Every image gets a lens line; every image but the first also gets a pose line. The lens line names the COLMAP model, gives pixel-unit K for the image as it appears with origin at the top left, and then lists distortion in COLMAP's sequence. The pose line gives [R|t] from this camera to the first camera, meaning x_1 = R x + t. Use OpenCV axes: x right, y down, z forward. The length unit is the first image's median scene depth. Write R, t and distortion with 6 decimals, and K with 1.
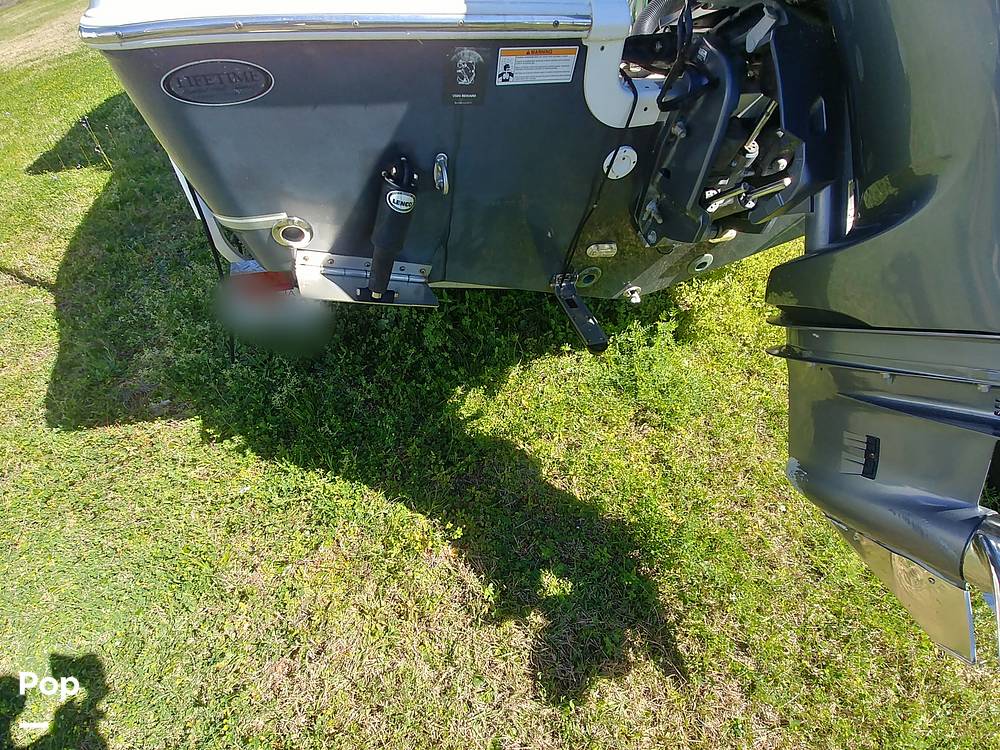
lens RADIAL K [[441.8, 0, 501.7], [0, 441.8, 377.0], [0, 0, 1]] dist [-0.028446, -0.000136]
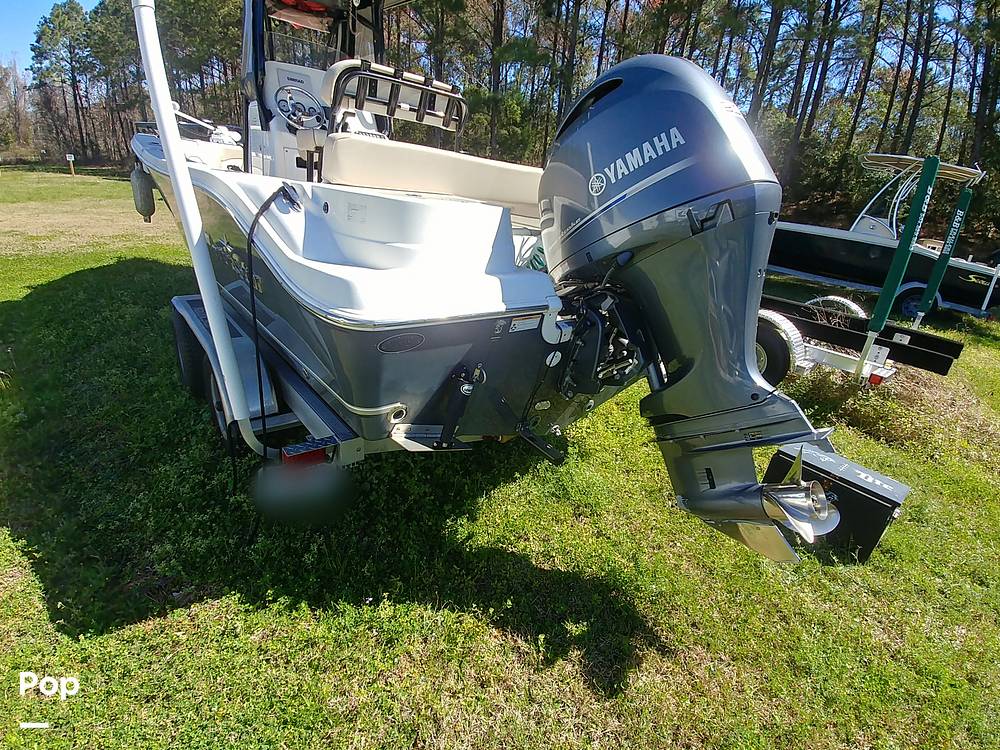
lens RADIAL K [[456.8, 0, 500.0], [0, 456.8, 375.0], [0, 0, 1]] dist [0.000987, -0.029359]
pose [[0.920666, -0.091735, 0.379420, -0.657502], [0.226081, 0.917685, -0.326713, 0.161813], [-0.318217, 0.386573, 0.865621, -0.582202]]
